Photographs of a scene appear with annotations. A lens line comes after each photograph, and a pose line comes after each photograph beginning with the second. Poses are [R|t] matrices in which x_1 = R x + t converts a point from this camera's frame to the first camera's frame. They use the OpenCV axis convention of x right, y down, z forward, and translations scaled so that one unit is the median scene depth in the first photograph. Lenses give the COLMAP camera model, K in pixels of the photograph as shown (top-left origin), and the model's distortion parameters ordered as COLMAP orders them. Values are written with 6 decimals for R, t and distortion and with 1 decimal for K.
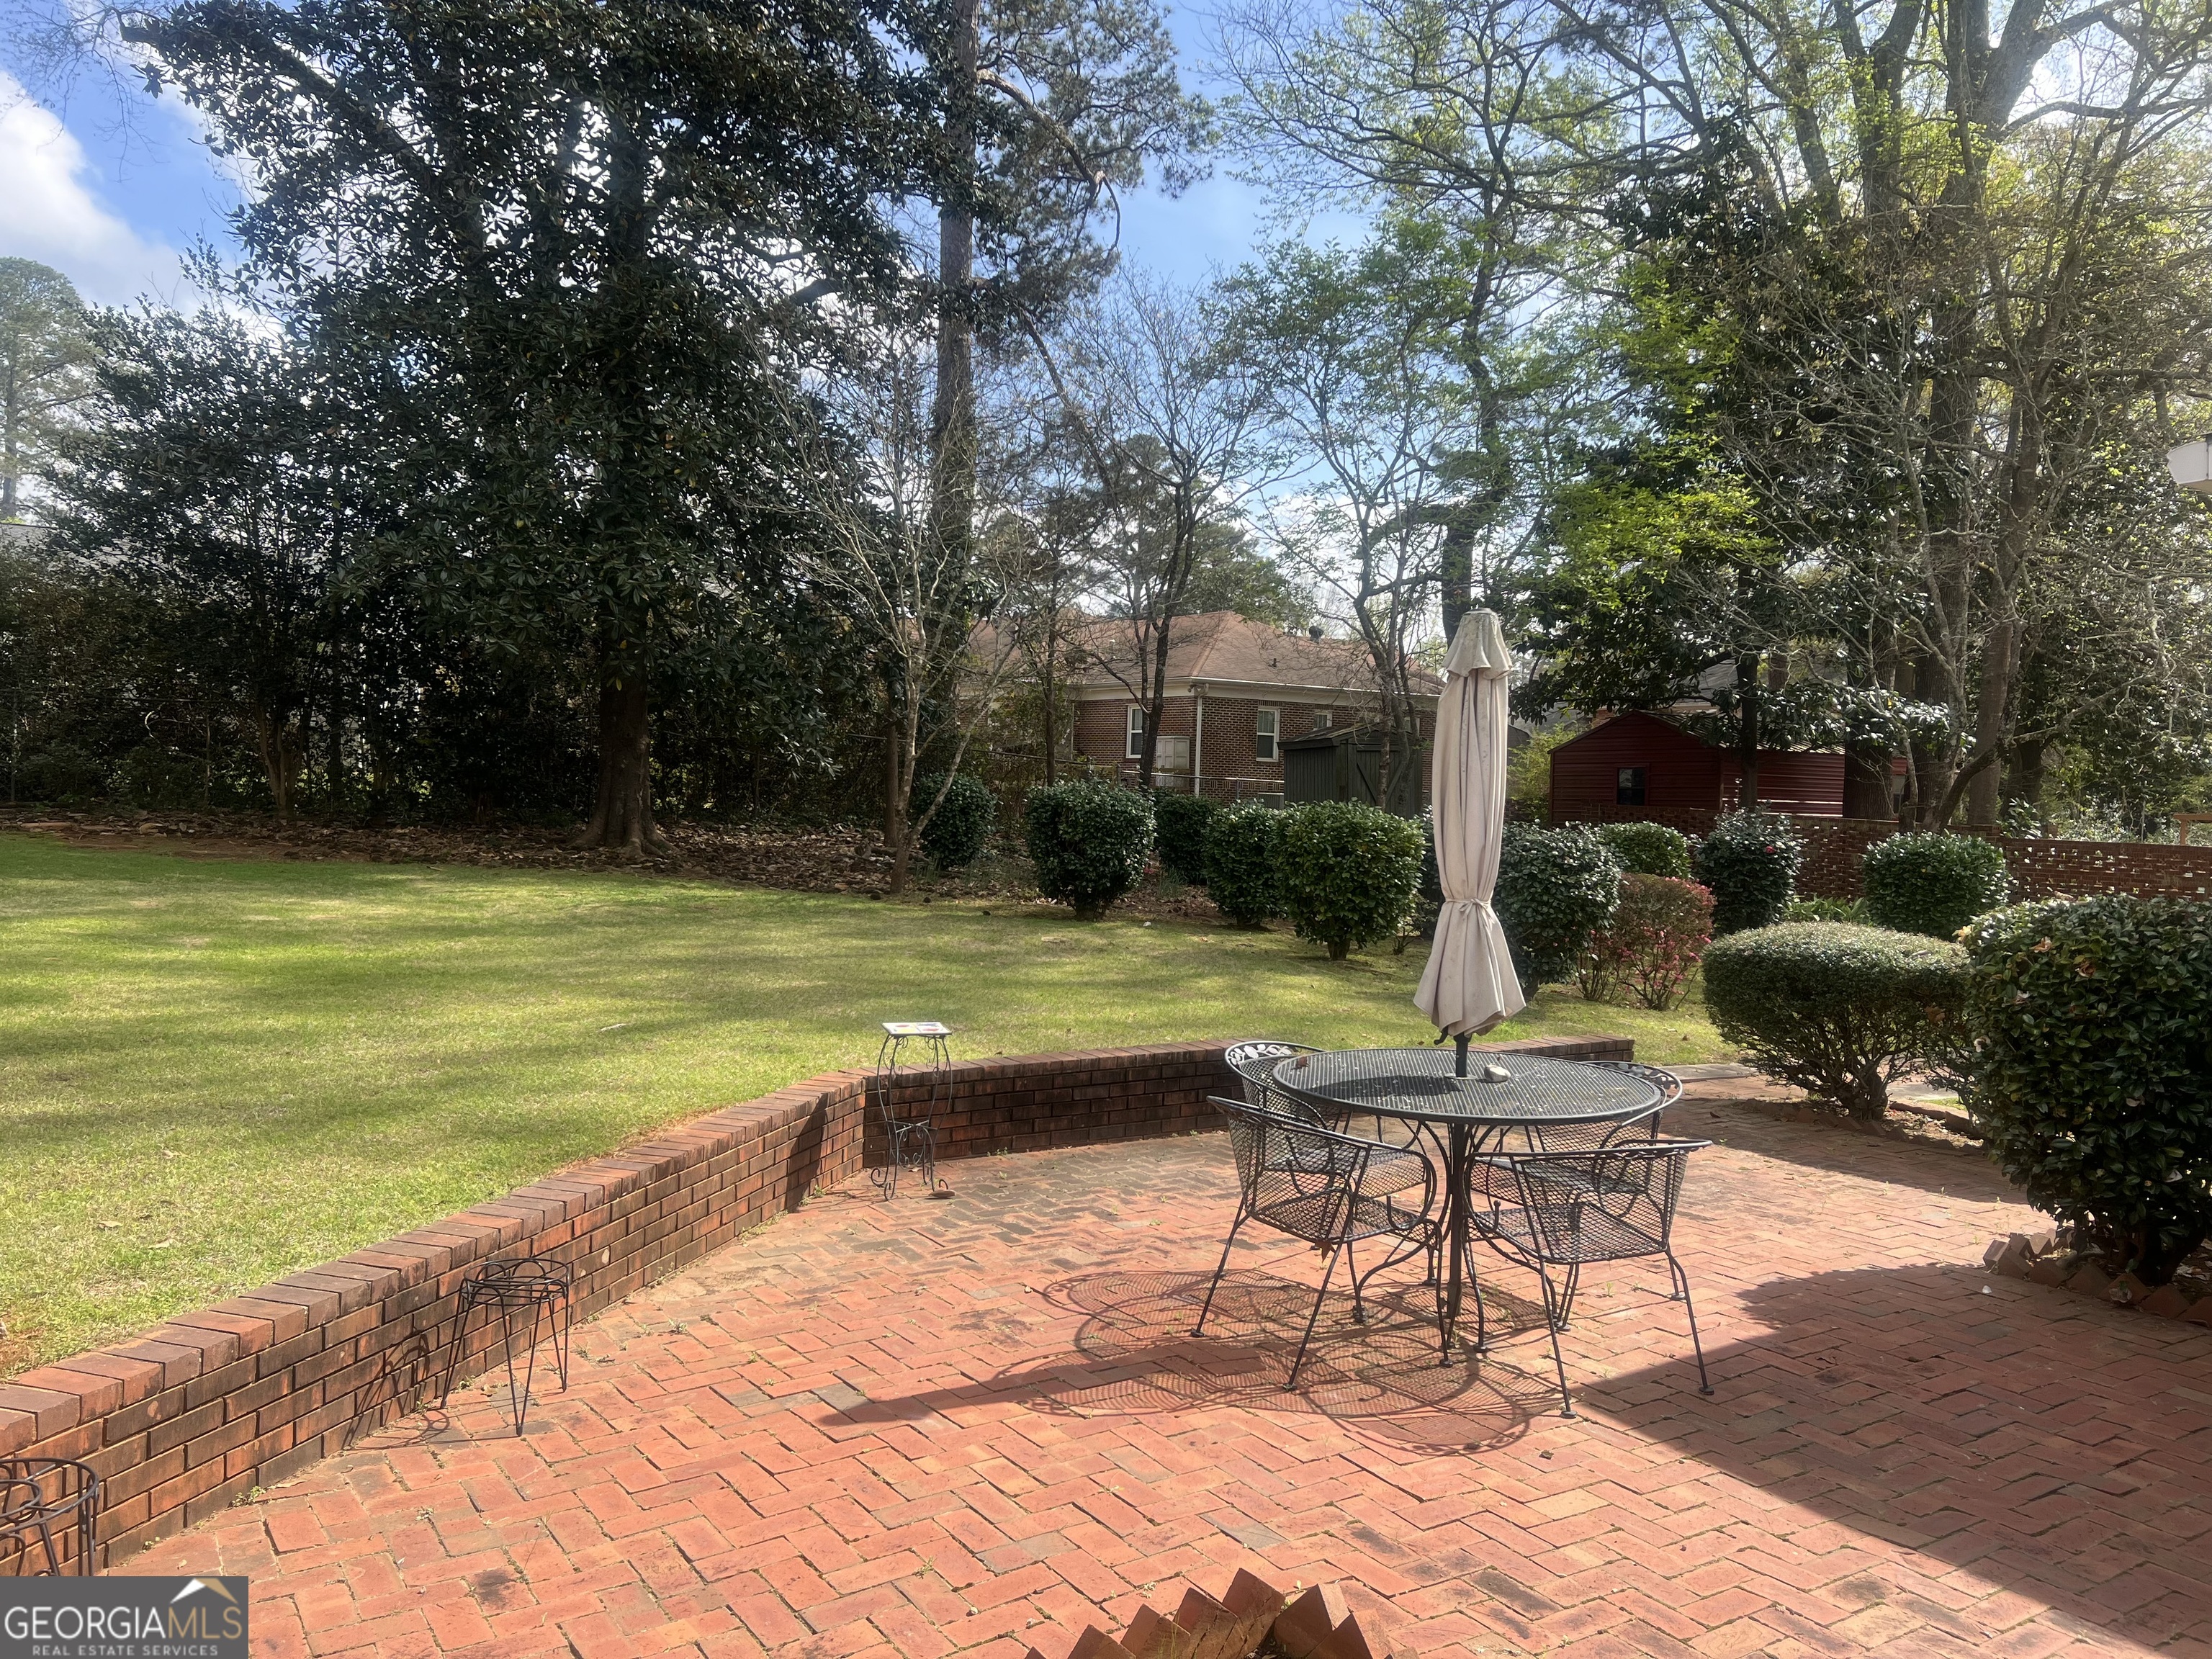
lens RADIAL K [[1658.4, 0, 1151.8], [0, 1658.4, 824.6], [0, 0, 1]] dist [0.043302, -0.066307]
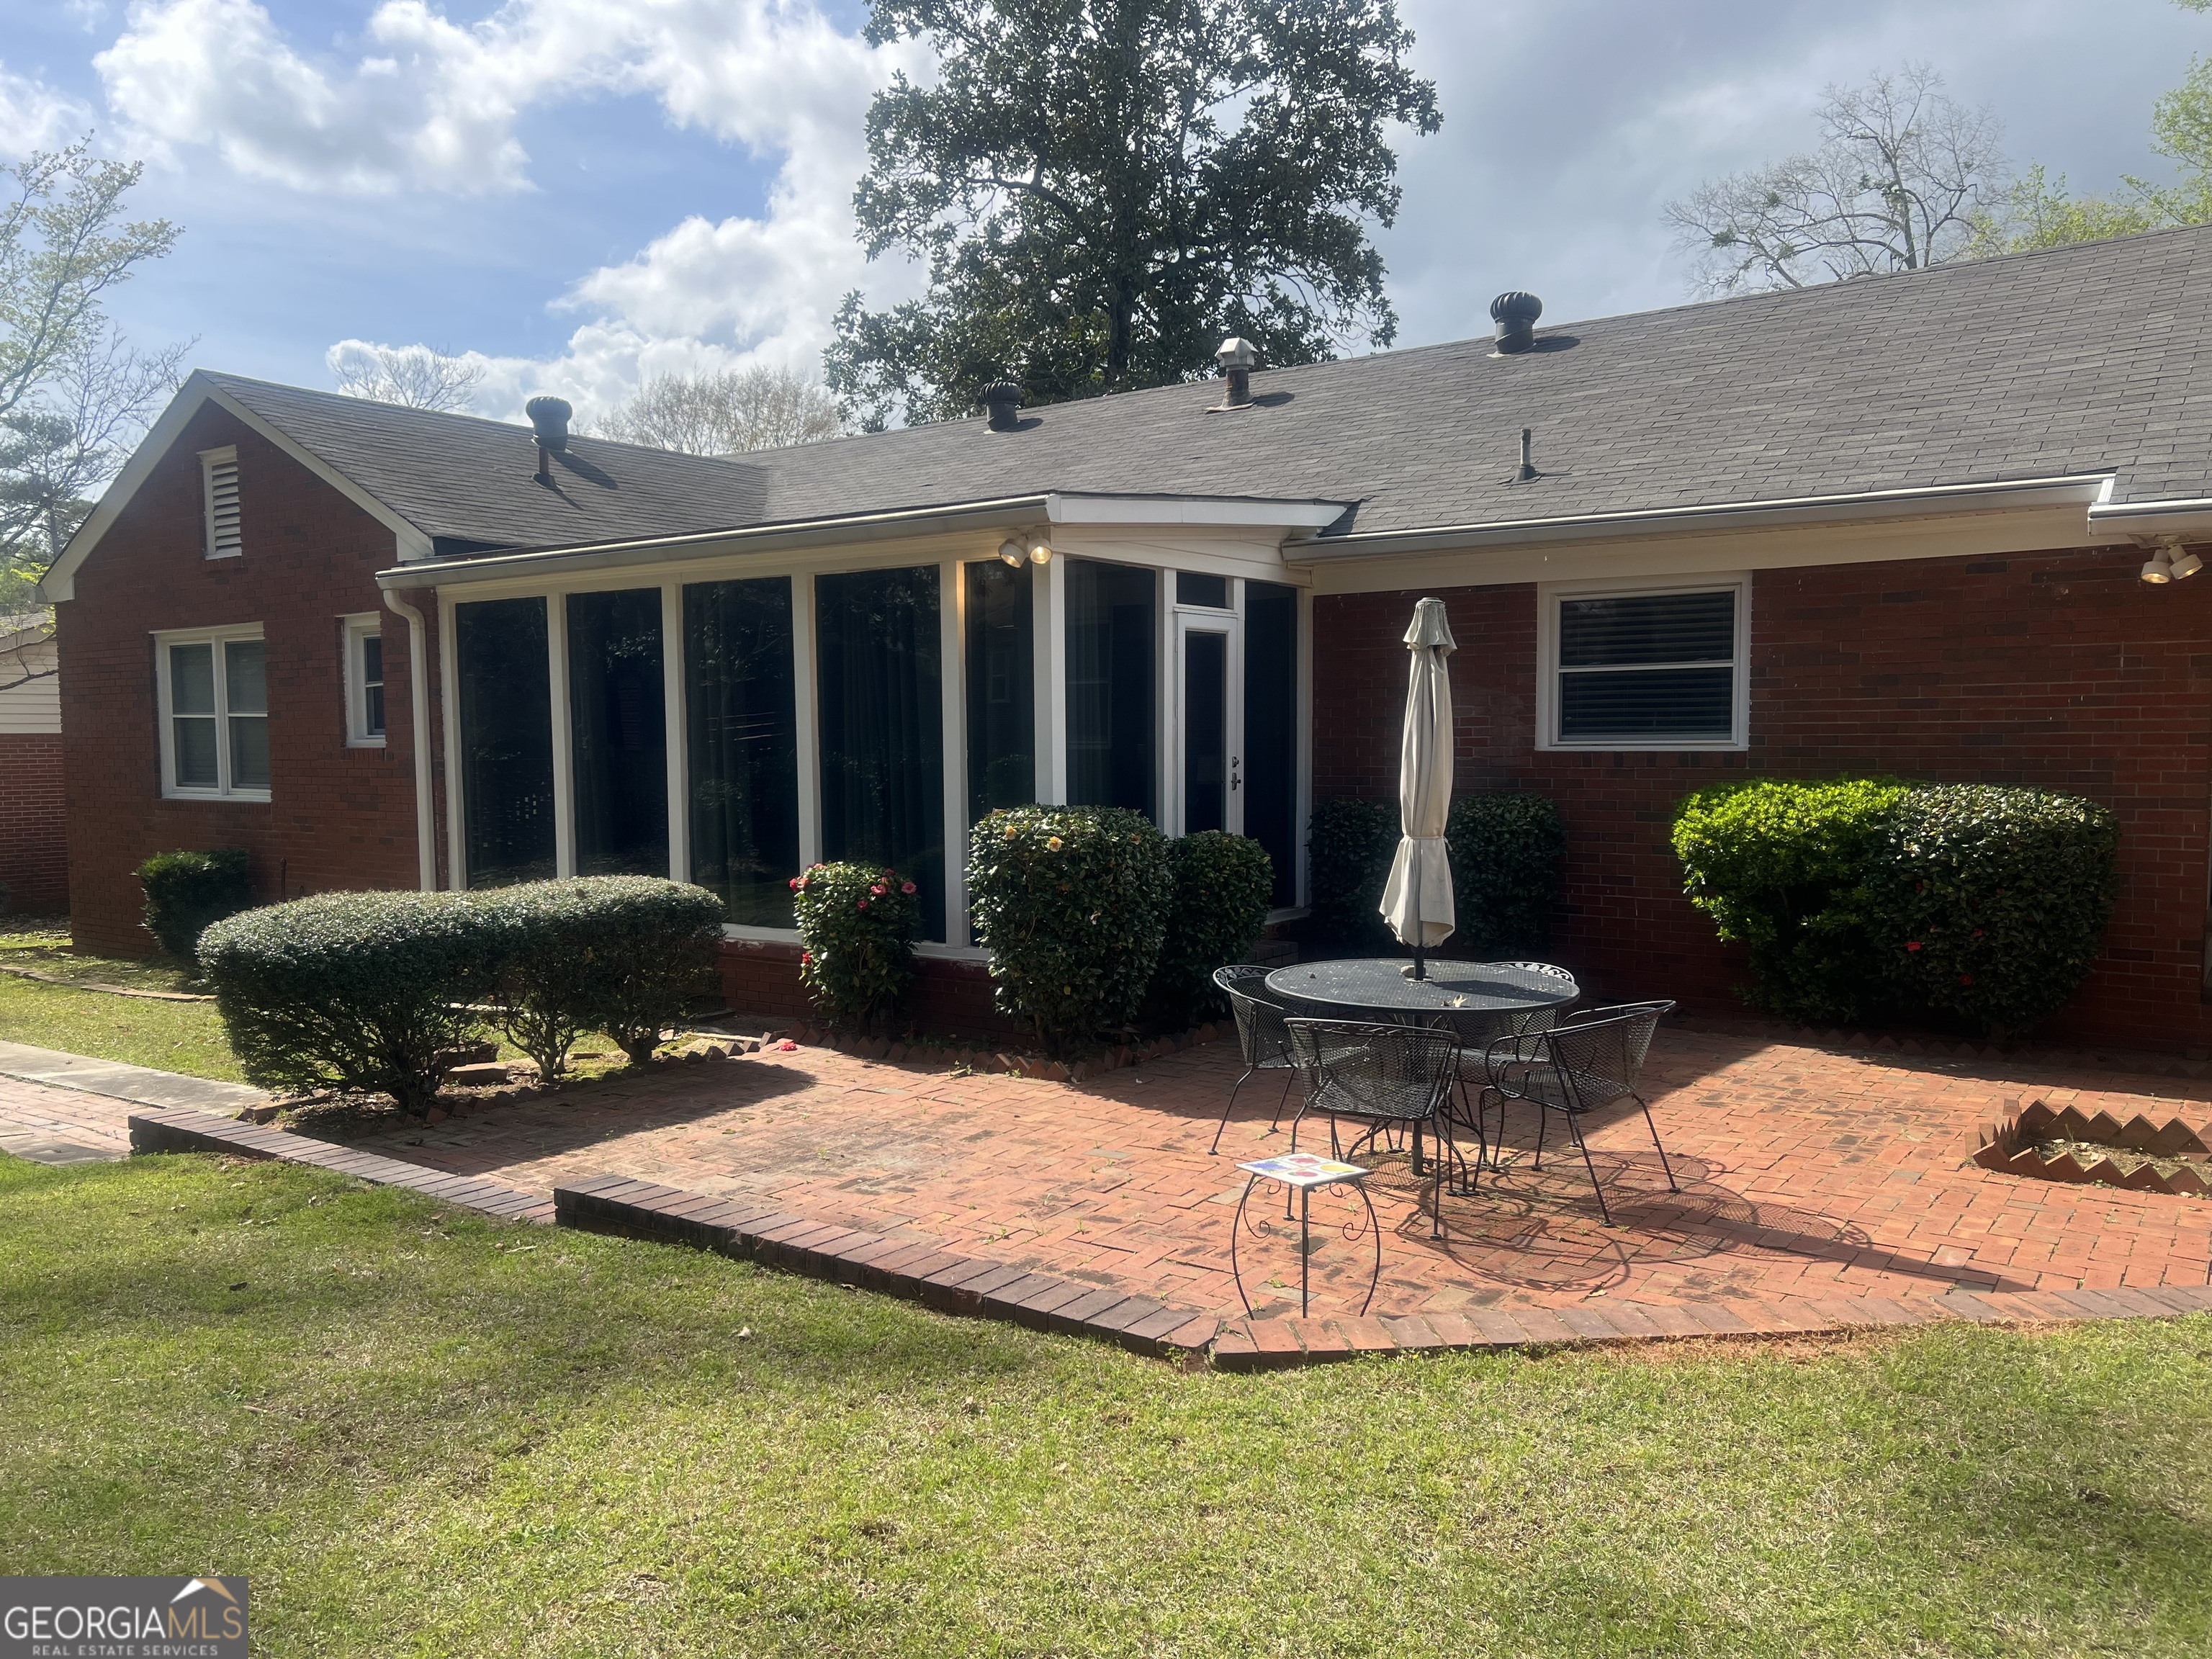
lens RADIAL K [[1658.4, 0, 1108.6], [0, 1658.4, 824.1], [0, 0, 1]] dist [0.043302, -0.066307]
pose [[-0.333485, -0.081966, 0.939185, -0.231132], [0.016240, 0.995566, 0.092653, -0.020676], [-0.942615, 0.046151, -0.330675, 0.427485]]
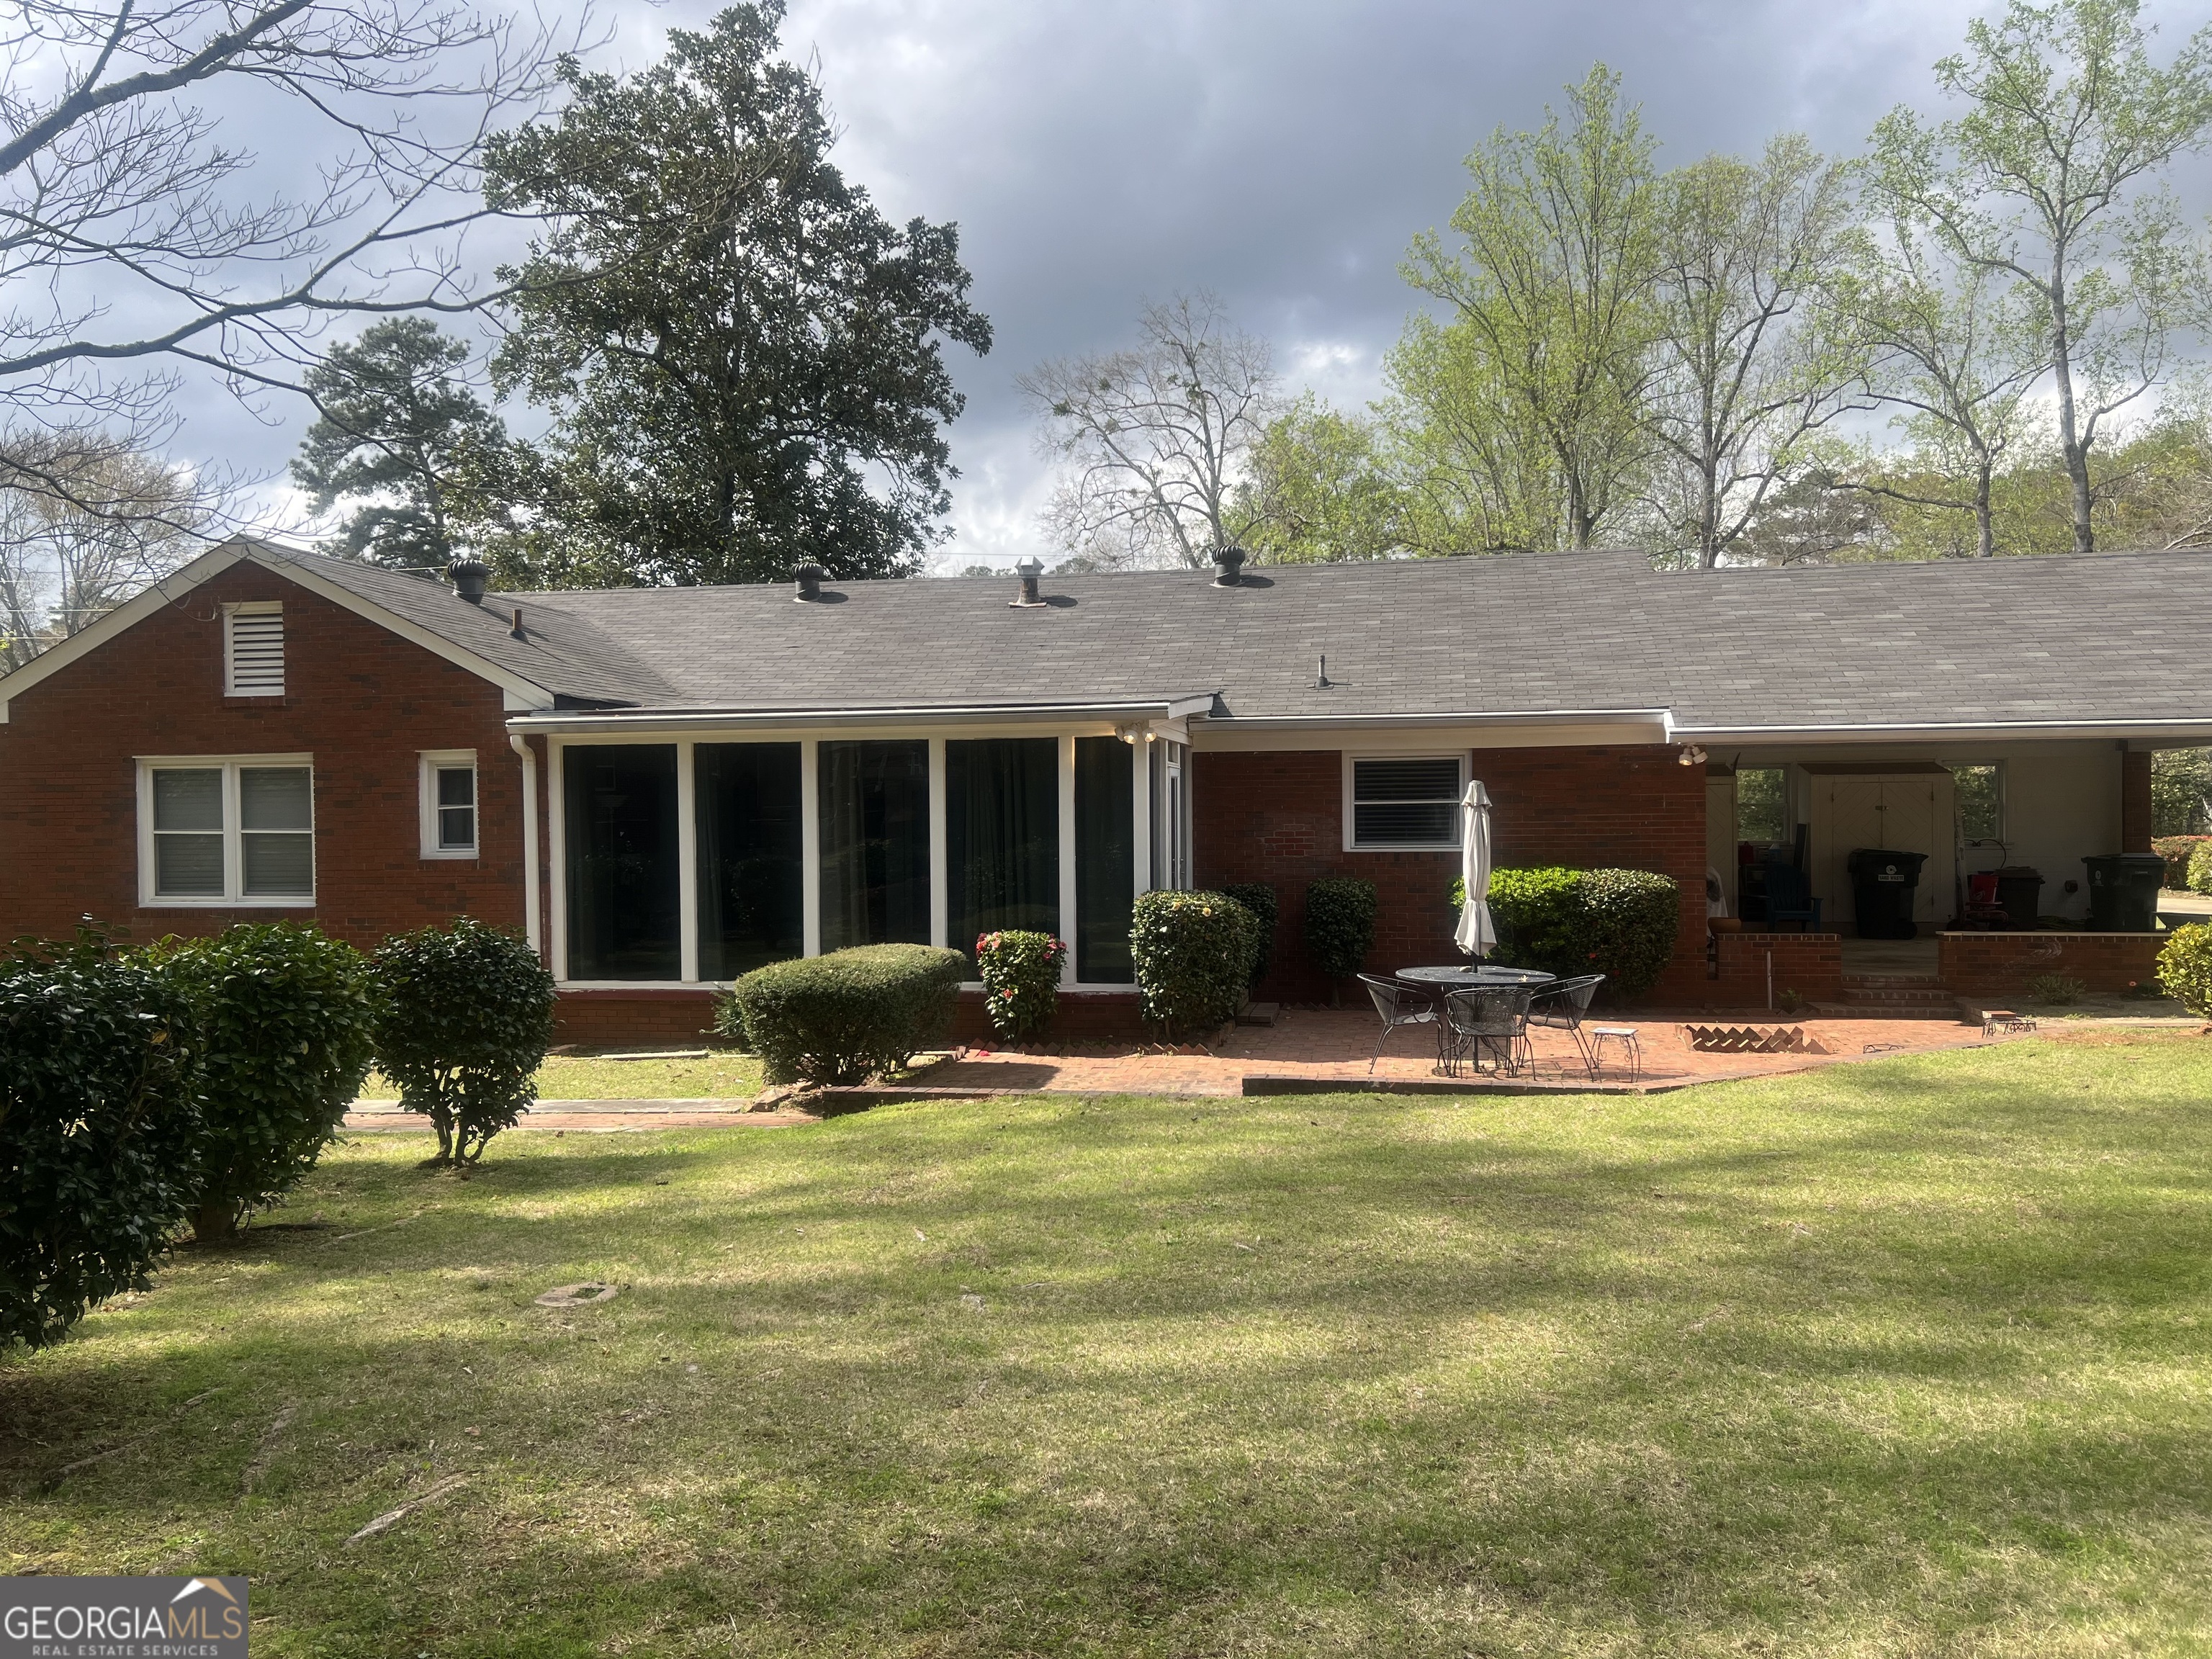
lens RADIAL K [[1658.4, 0, 1100.9], [0, 1658.4, 835.5], [0, 0, 1]] dist [0.043302, -0.066307]
pose [[-0.704219, -0.034480, 0.709145, -0.294994], [0.002320, 0.998703, 0.050864, -0.043325], [-0.709979, 0.037465, -0.703226, 0.784803]]
